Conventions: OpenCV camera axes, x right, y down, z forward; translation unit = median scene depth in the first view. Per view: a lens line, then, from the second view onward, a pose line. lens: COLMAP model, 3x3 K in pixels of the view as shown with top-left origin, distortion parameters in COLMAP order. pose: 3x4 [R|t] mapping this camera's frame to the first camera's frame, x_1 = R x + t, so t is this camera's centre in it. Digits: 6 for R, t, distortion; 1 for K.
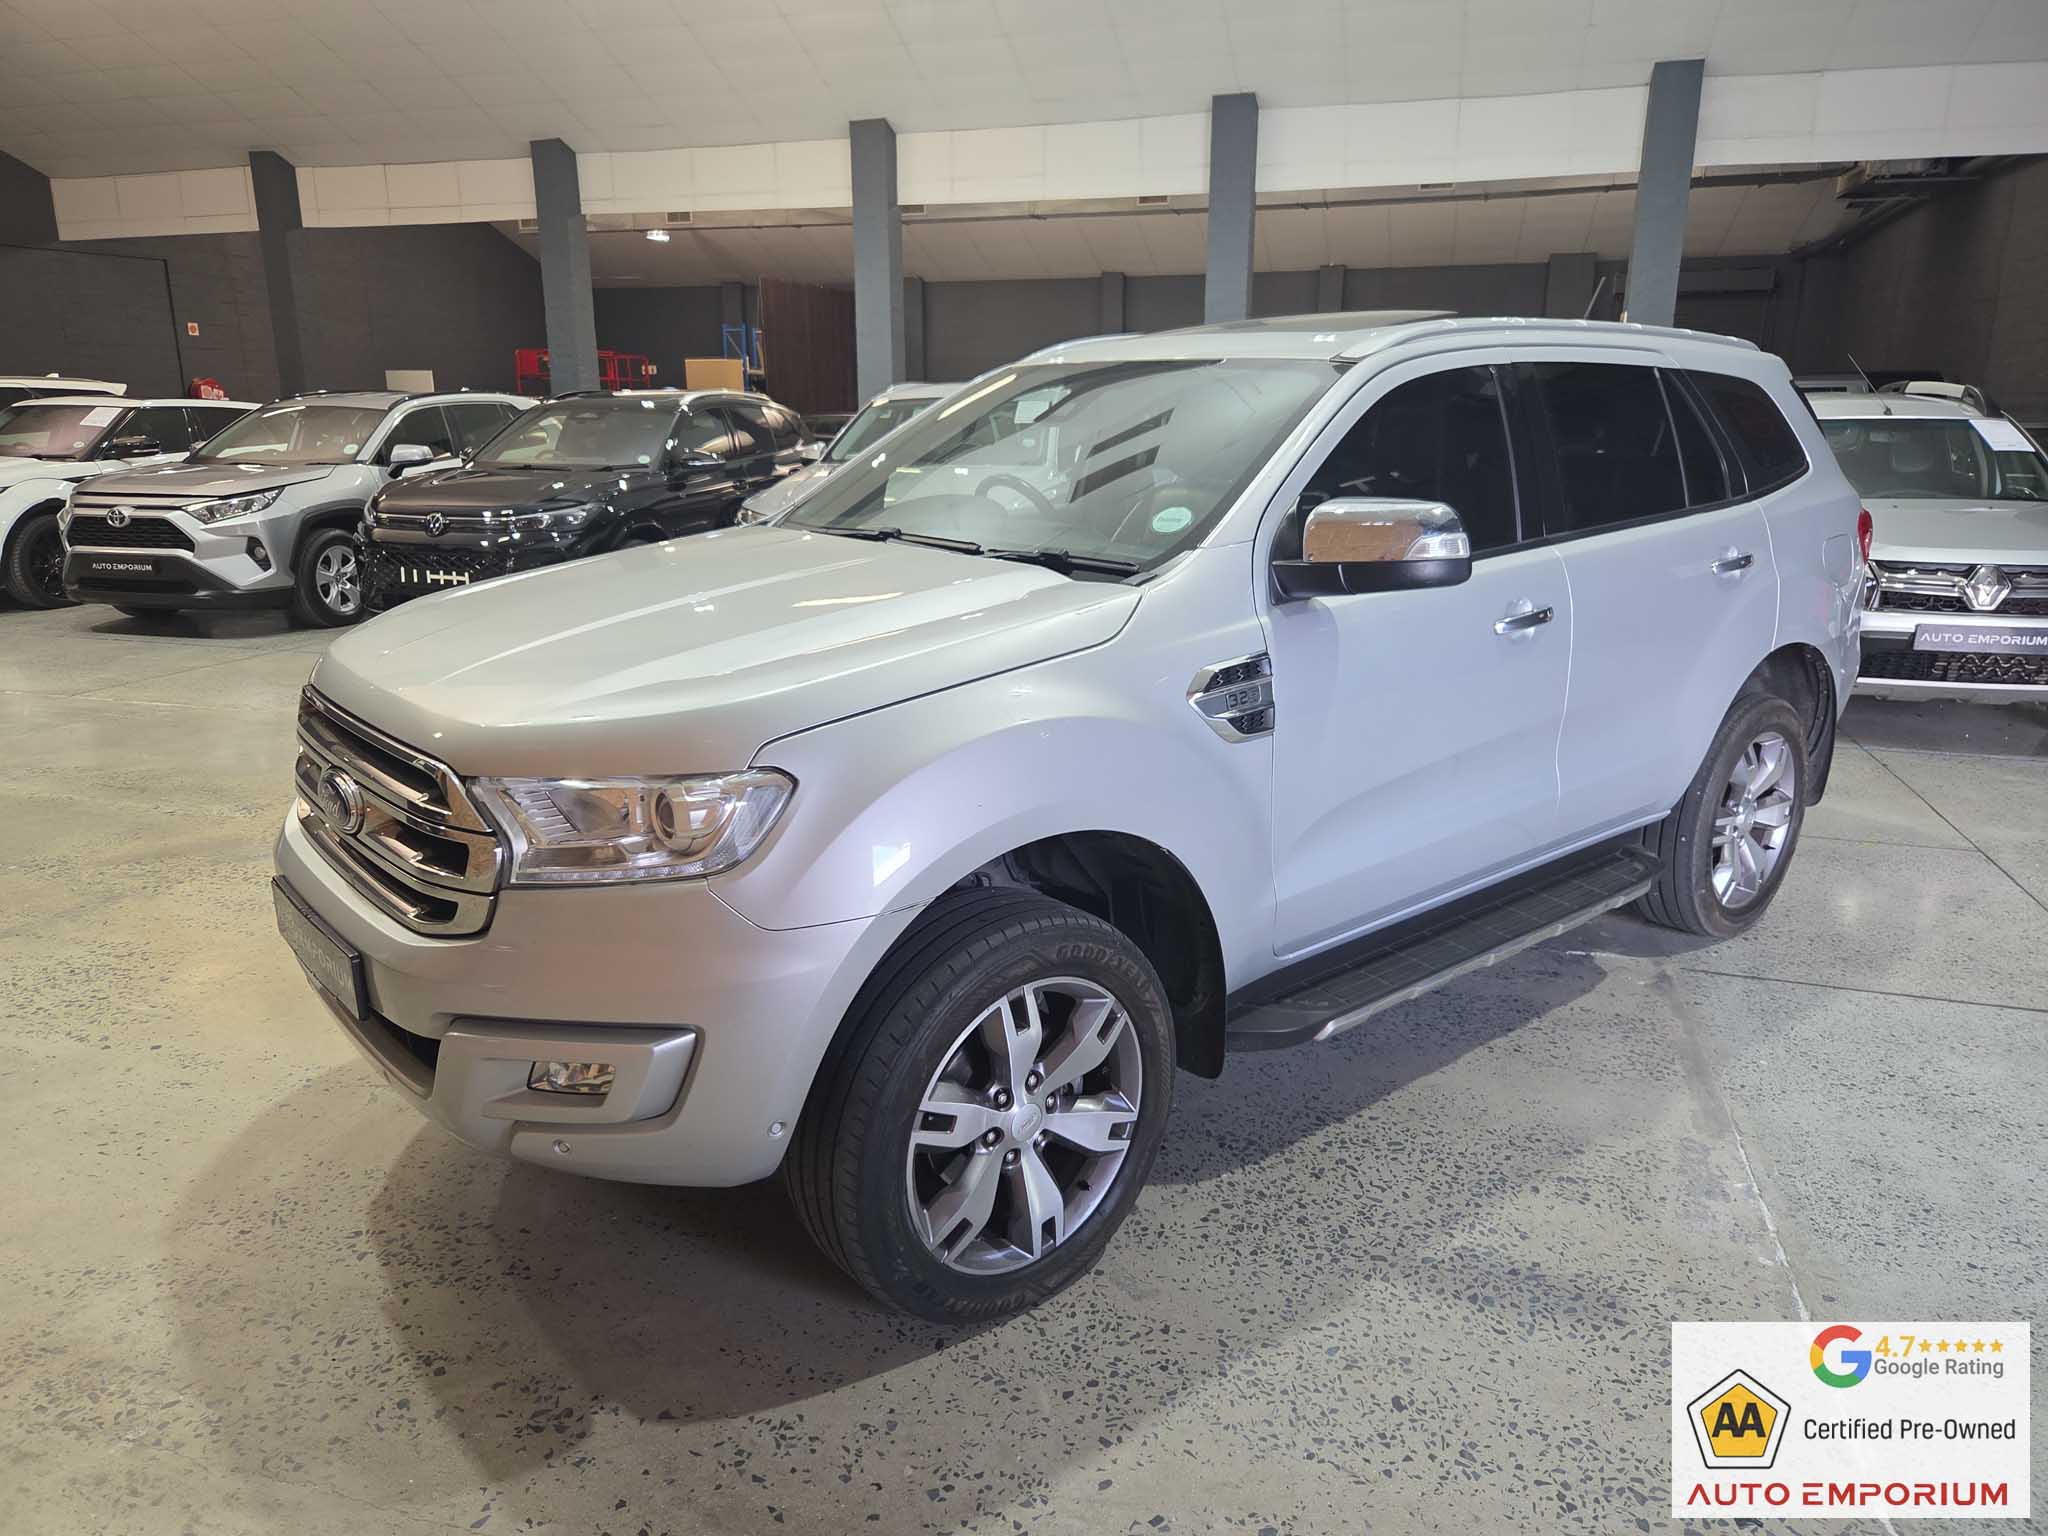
lens RADIAL K [[1369.8, 0, 1037.3], [0, 1369.8, 776.7], [0, 0, 1]] dist [0.056206, -0.047710]
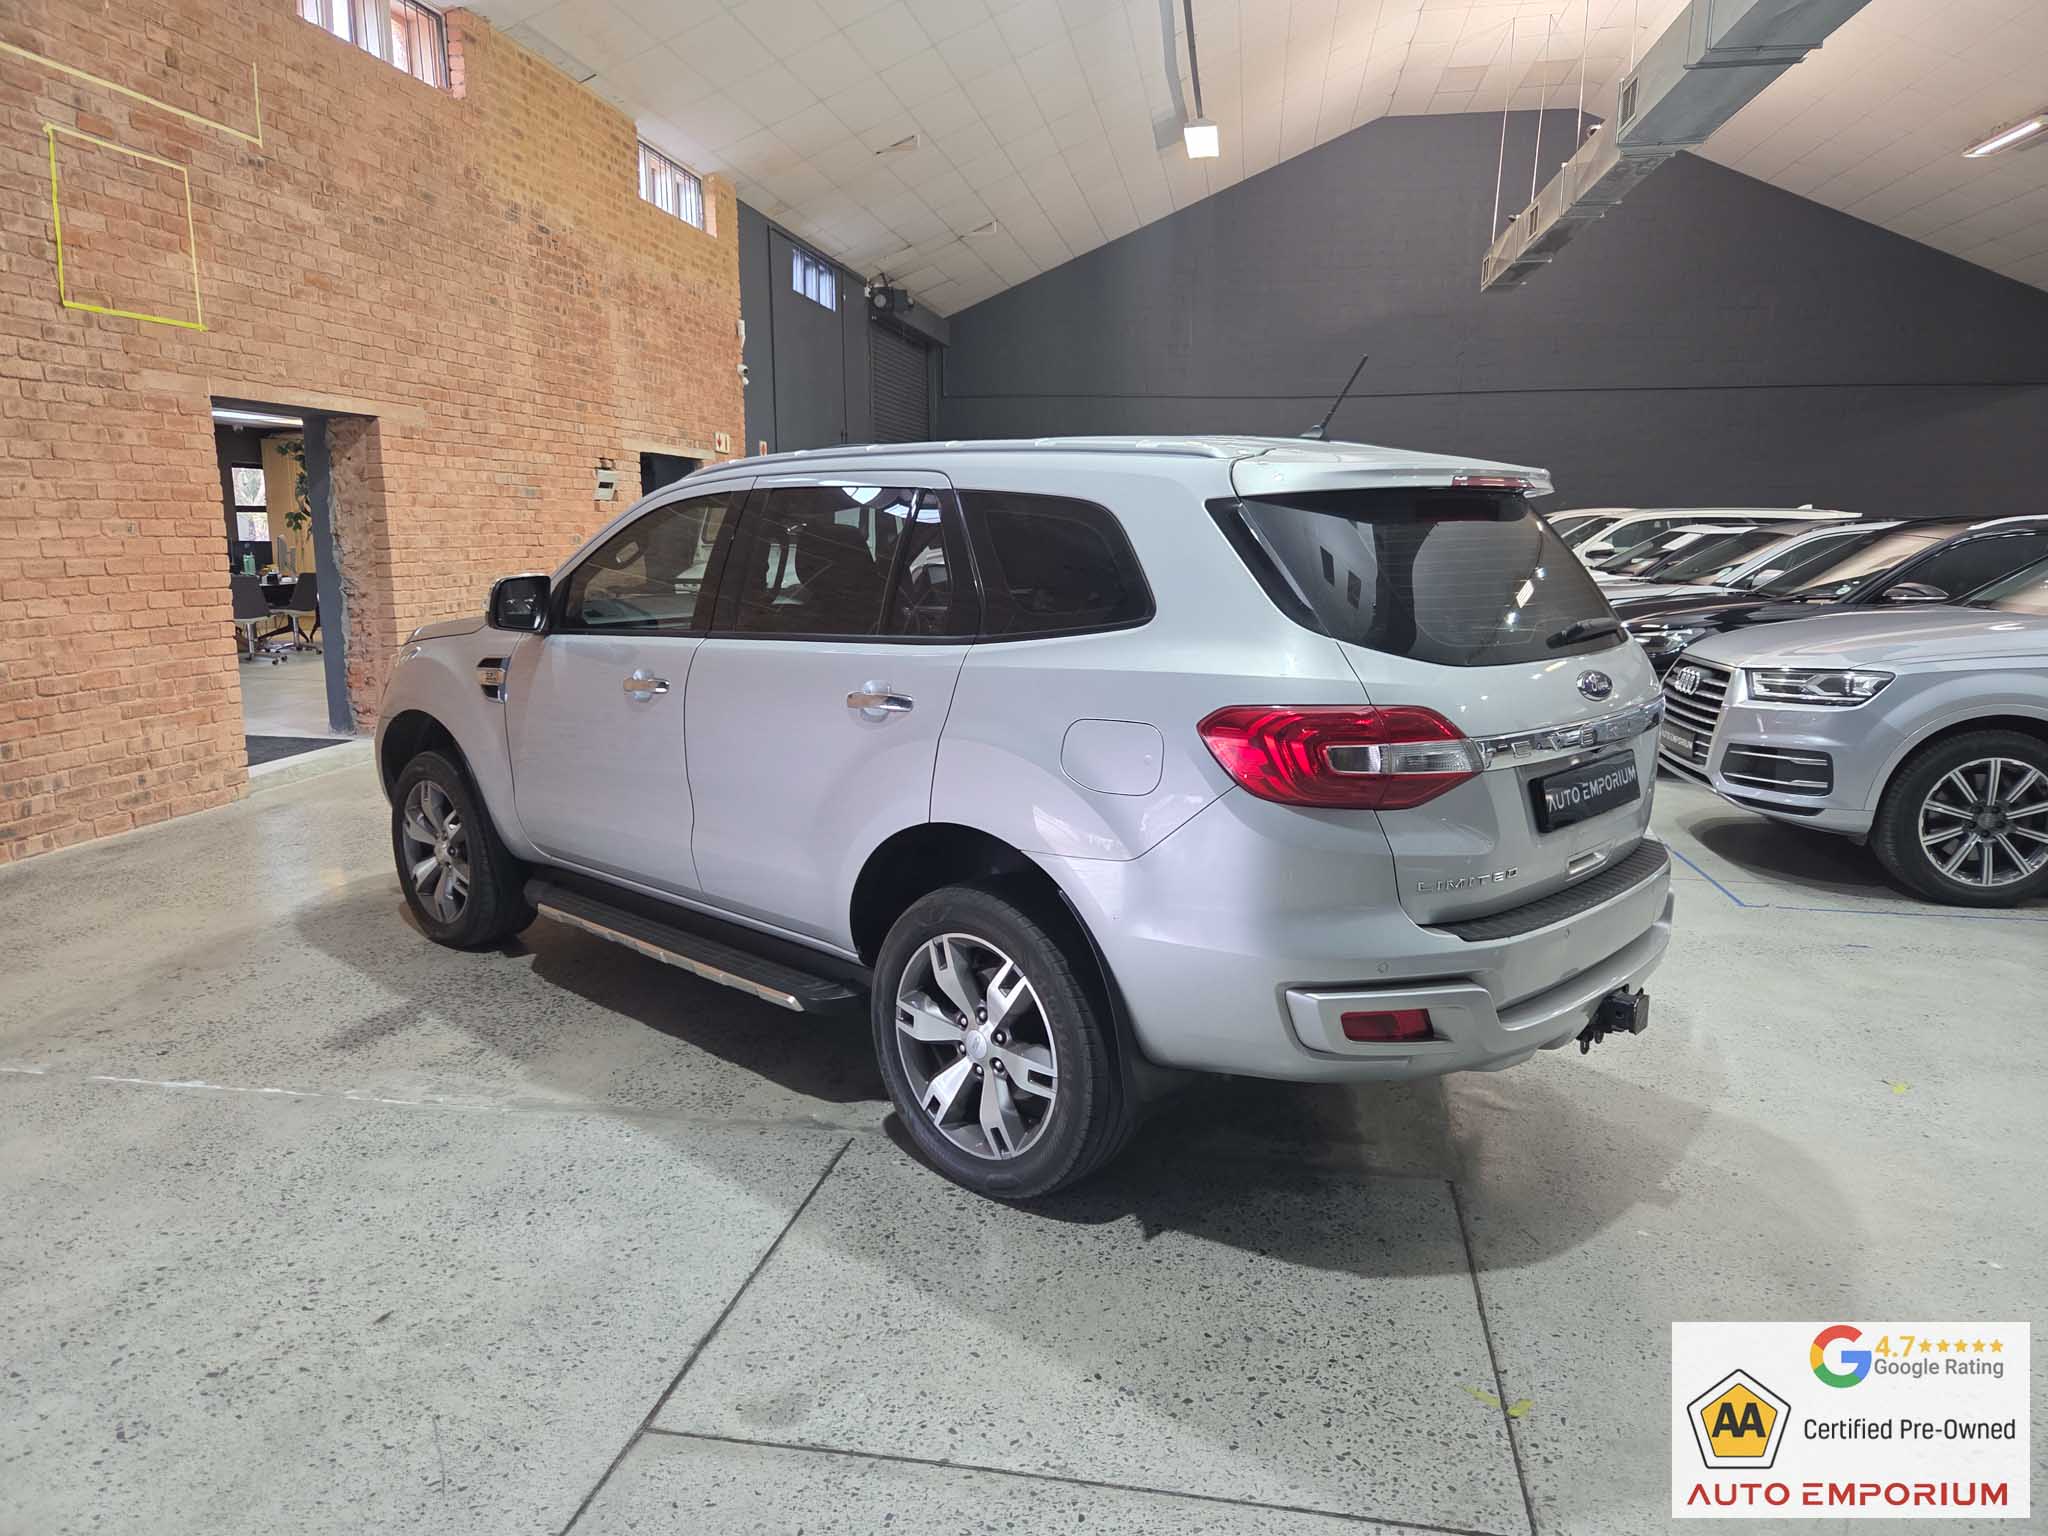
lens RADIAL K [[1381.7, 0, 1011.0], [0, 1381.7, 769.3], [0, 0, 1]] dist [0.062015, -0.052307]
pose [[0.115340, 0.174694, -0.977844, 1.459691], [-0.268255, 0.953315, 0.138671, -0.269926], [0.956418, 0.246318, 0.156818, 0.991877]]
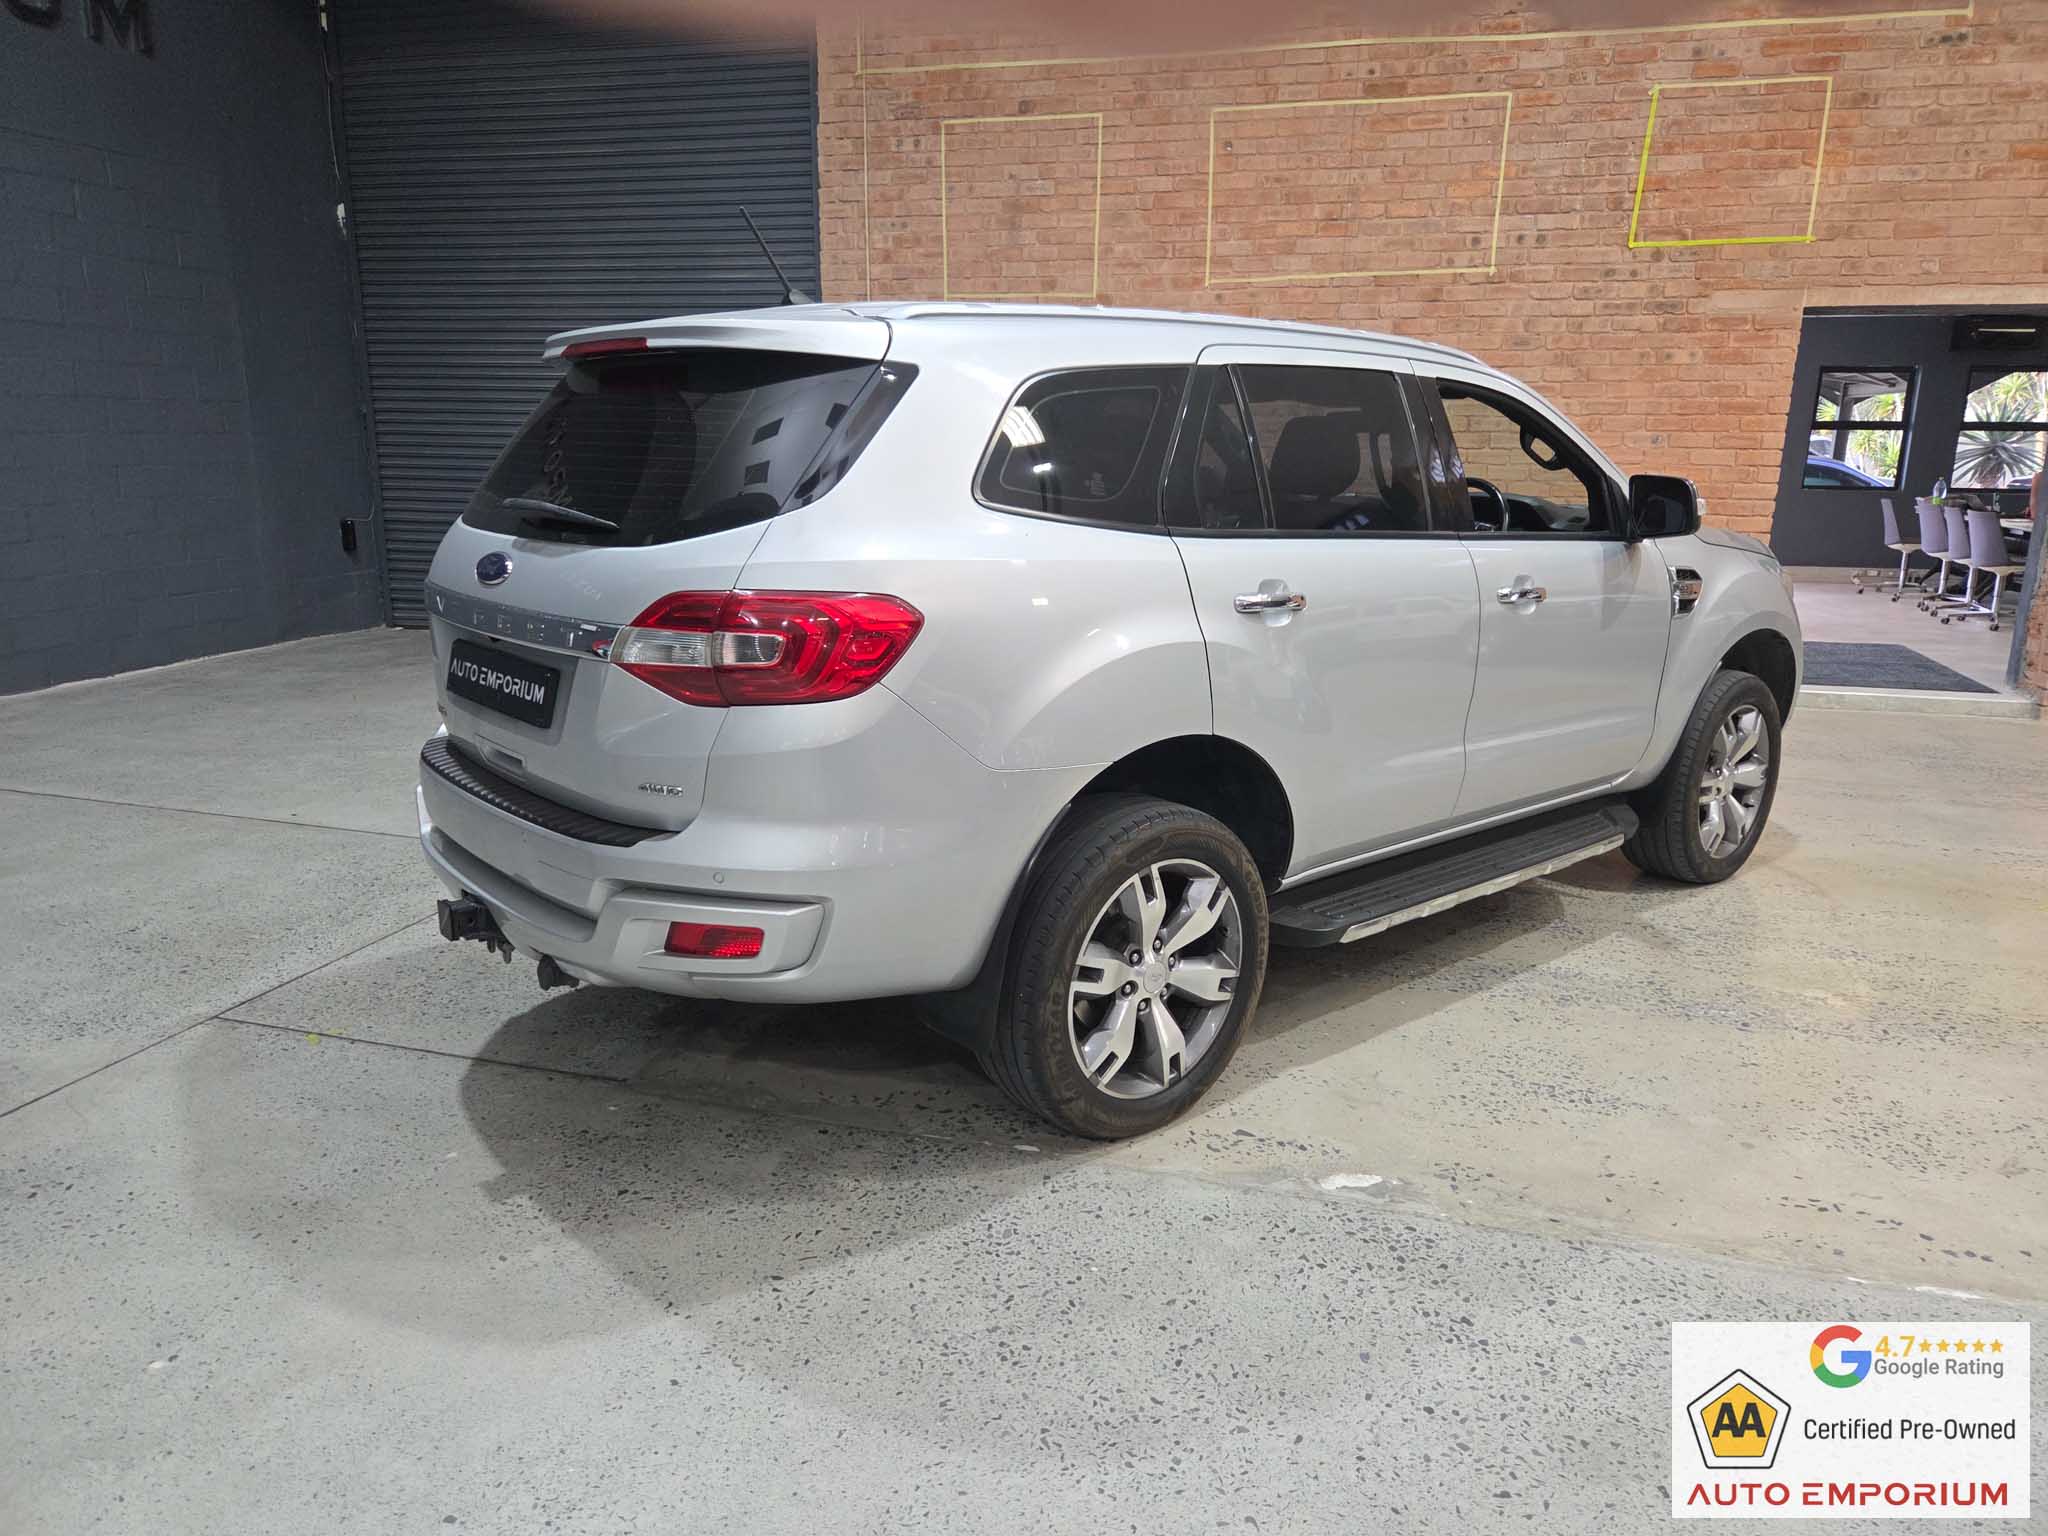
lens RADIAL K [[1369.8, 0, 1037.3], [0, 1369.8, 776.7], [0, 0, 1]] dist [0.056206, -0.047710]
pose [[-0.999857, -0.009953, -0.013696, 0.364851], [-0.015387, 0.871719, 0.489764, -0.577577], [0.007065, 0.489905, -0.871747, 2.185898]]
